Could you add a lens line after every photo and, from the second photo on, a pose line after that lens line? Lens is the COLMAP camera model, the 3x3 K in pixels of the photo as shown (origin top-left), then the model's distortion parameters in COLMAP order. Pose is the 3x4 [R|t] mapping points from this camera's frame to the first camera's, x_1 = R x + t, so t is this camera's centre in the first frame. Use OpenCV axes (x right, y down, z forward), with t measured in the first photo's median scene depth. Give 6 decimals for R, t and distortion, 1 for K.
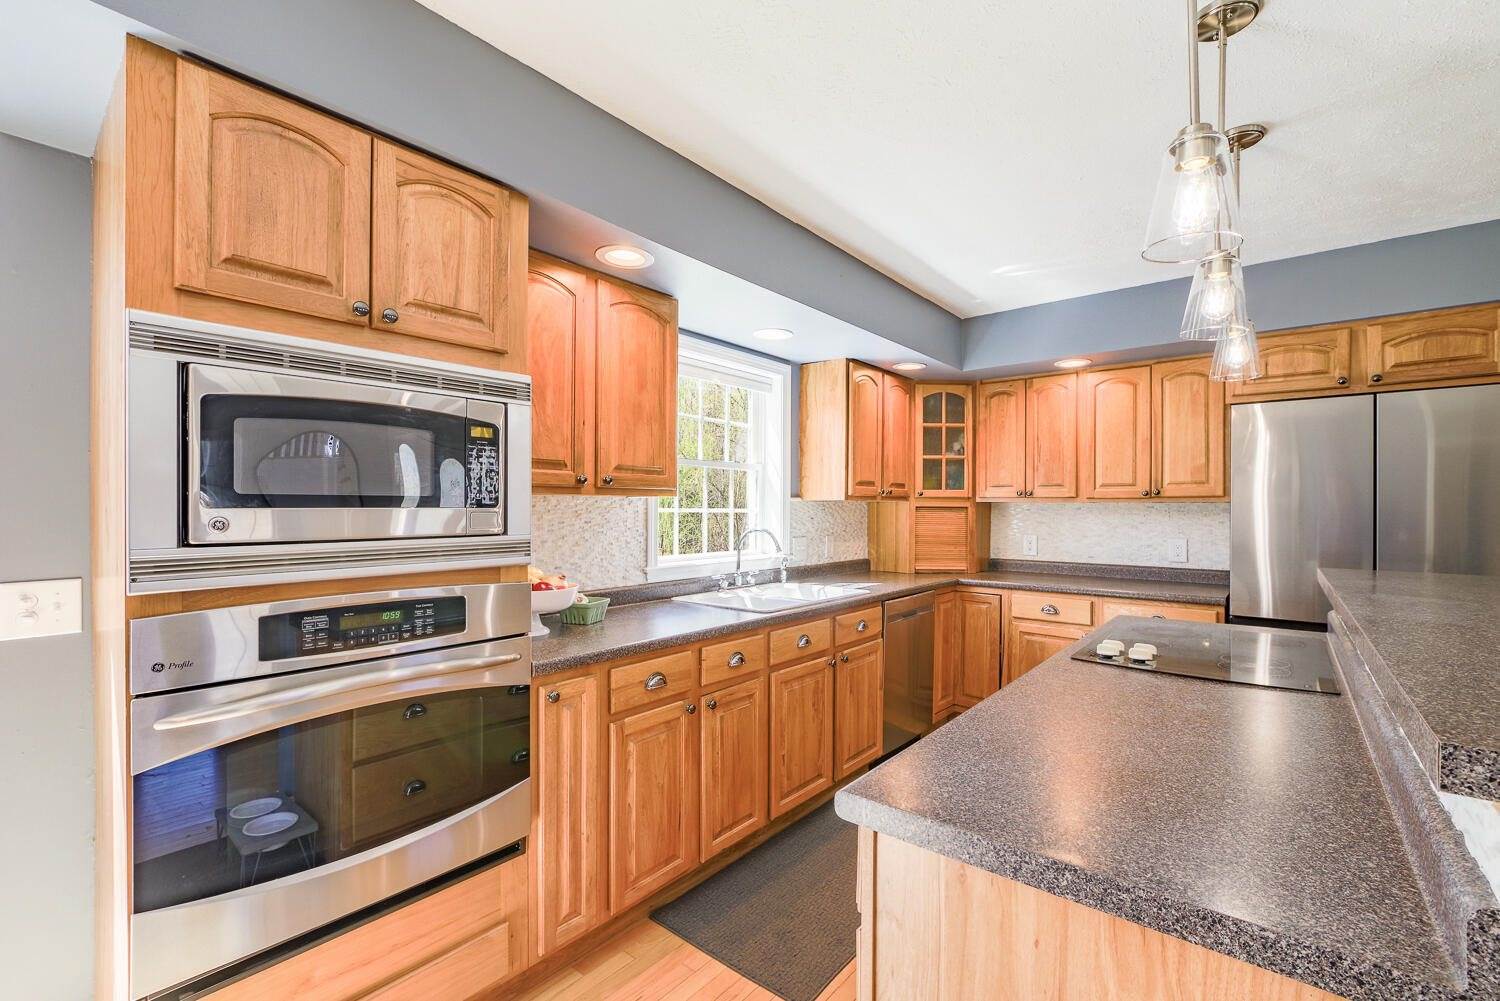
lens RADIAL K [[654.1, 0, 738.3], [0, 654.1, 506.8], [0, 0, 1]] dist [-0.003213, -0.000365]
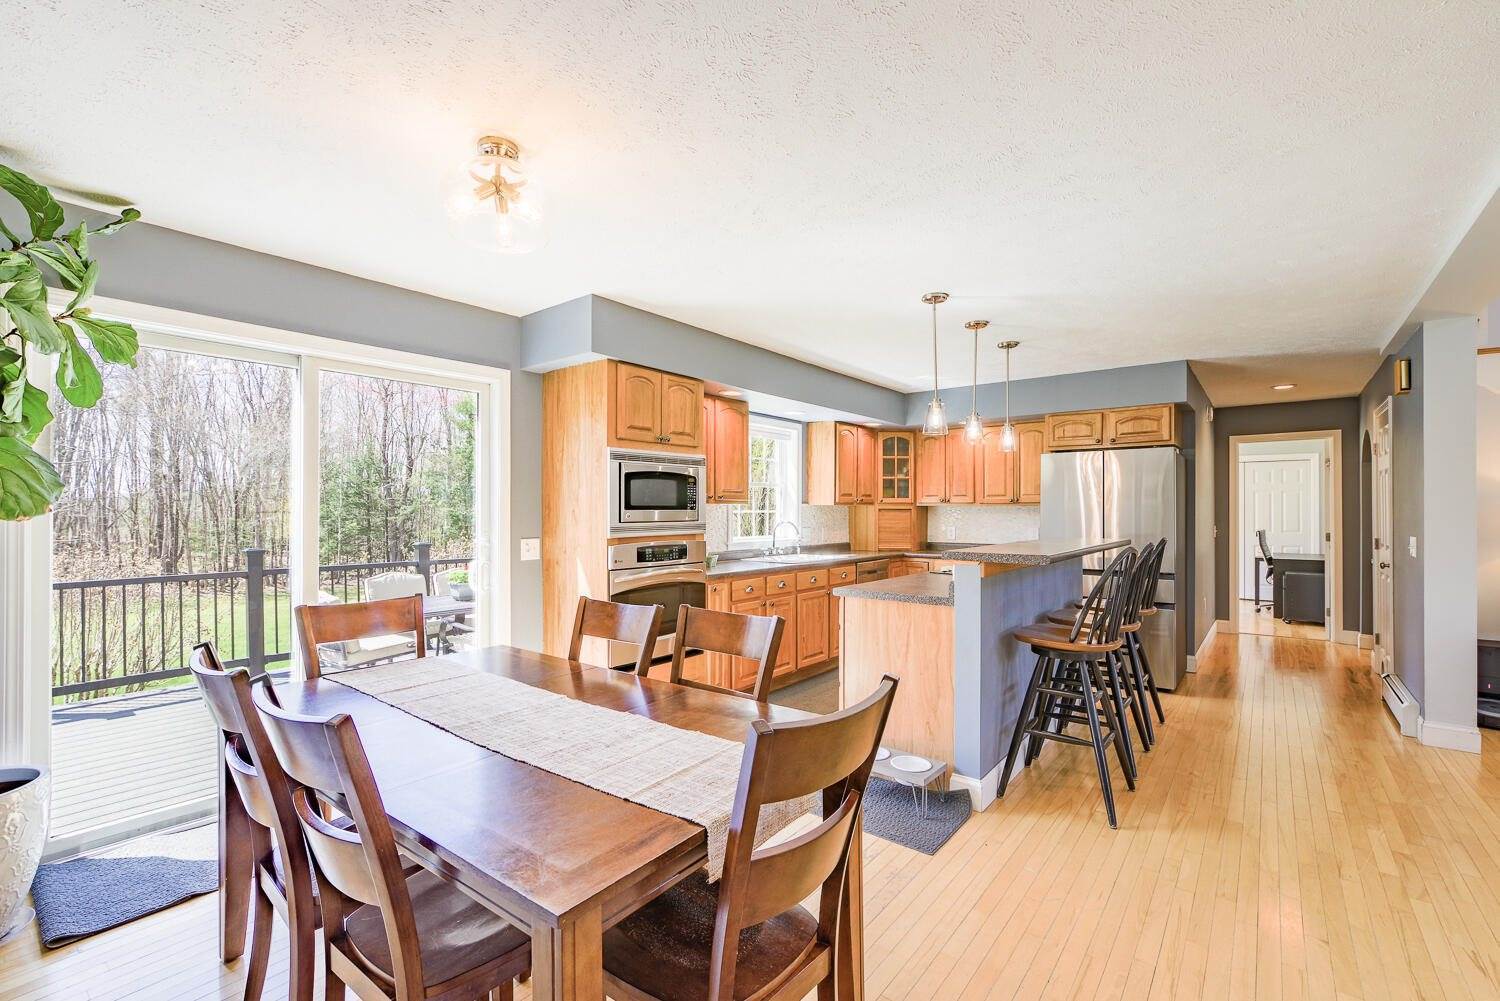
lens RADIAL K [[654.1, 0, 756.6], [0, 654.1, 505.5], [0, 0, 1]] dist [-0.003213, -0.000365]
pose [[0.998974, -0.002604, 0.045220, -0.126420], [0.002846, 0.999982, -0.005282, -0.000722], [-0.045206, 0.005405, 0.998963, -0.751019]]
